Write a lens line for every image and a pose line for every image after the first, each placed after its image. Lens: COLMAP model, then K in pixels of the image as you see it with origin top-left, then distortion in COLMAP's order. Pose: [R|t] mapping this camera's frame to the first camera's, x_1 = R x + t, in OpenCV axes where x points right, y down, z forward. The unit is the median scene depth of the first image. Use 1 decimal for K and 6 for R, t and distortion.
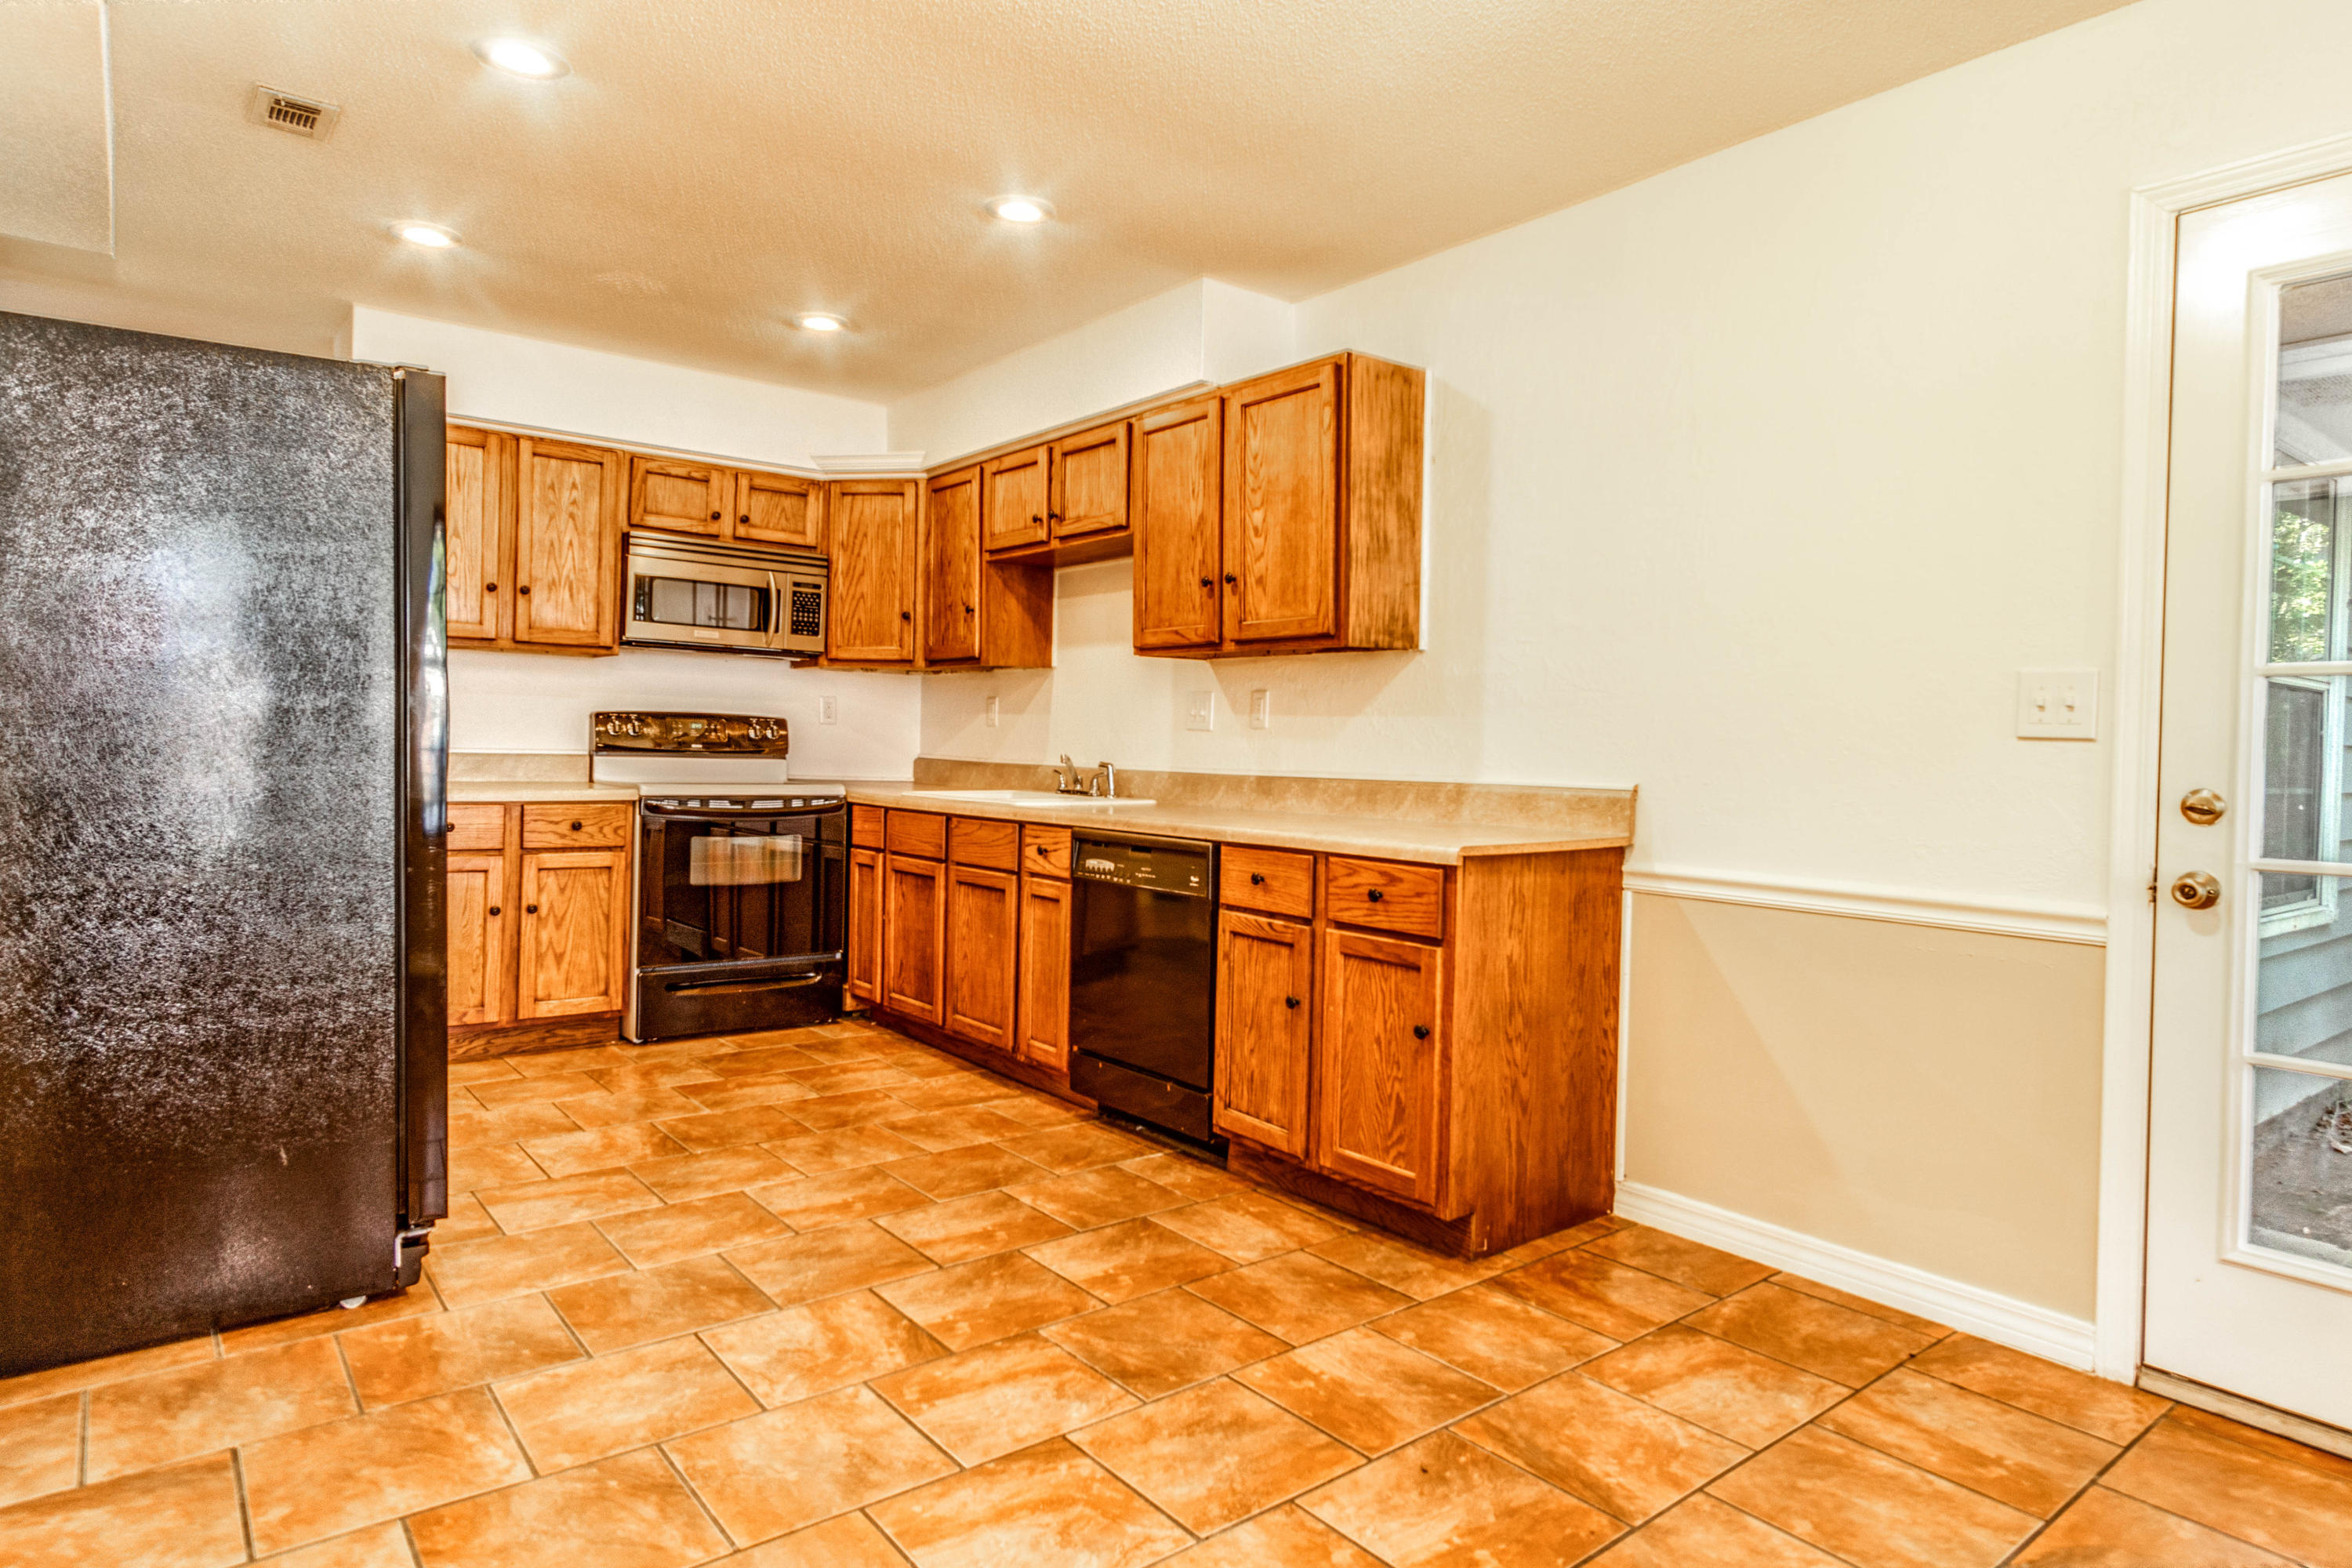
lens RADIAL K [[1298.7, 0, 1165.6], [0, 1298.7, 757.2], [0, 0, 1]] dist [-0.002344, 0.000554]
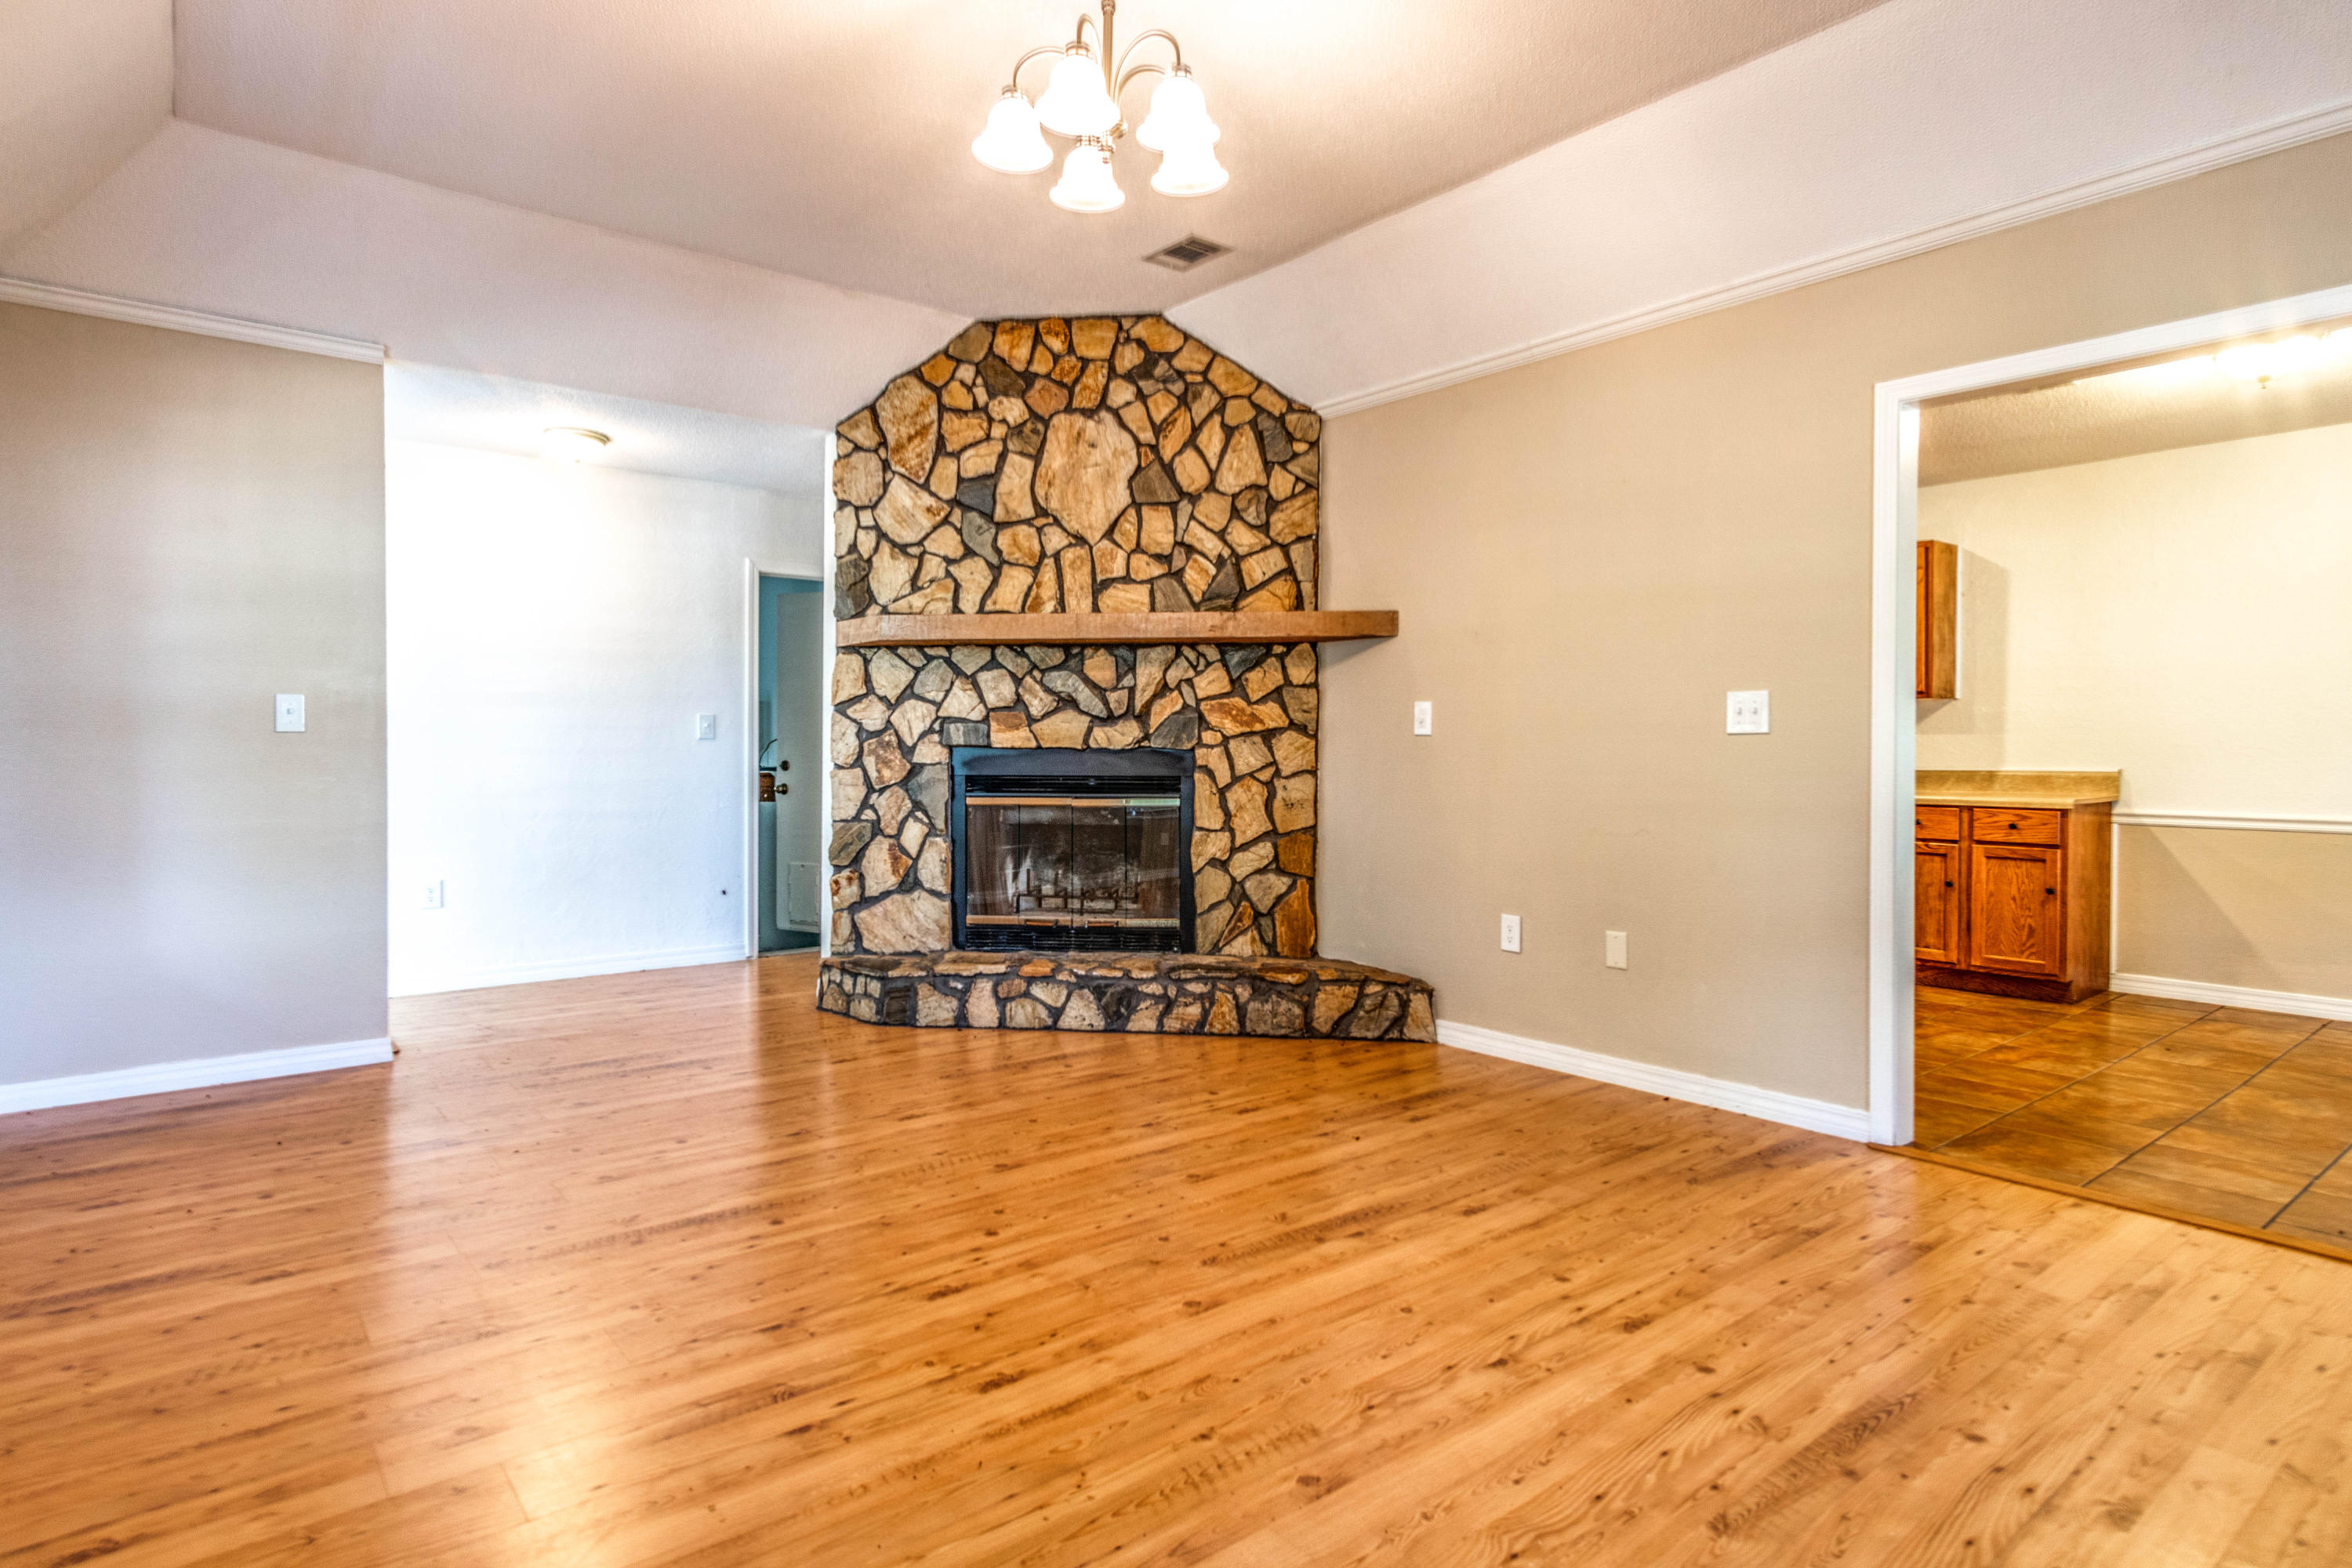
lens RADIAL K [[1245.1, 0, 1170.8], [0, 1245.1, 760.9], [0, 0, 1]] dist [0.004481, 0.001781]
pose [[0.999737, -0.022653, 0.003501, -0.753074], [0.022656, 0.999743, -0.000743, -0.015201], [-0.003483, 0.000822, 0.999994, -0.612256]]
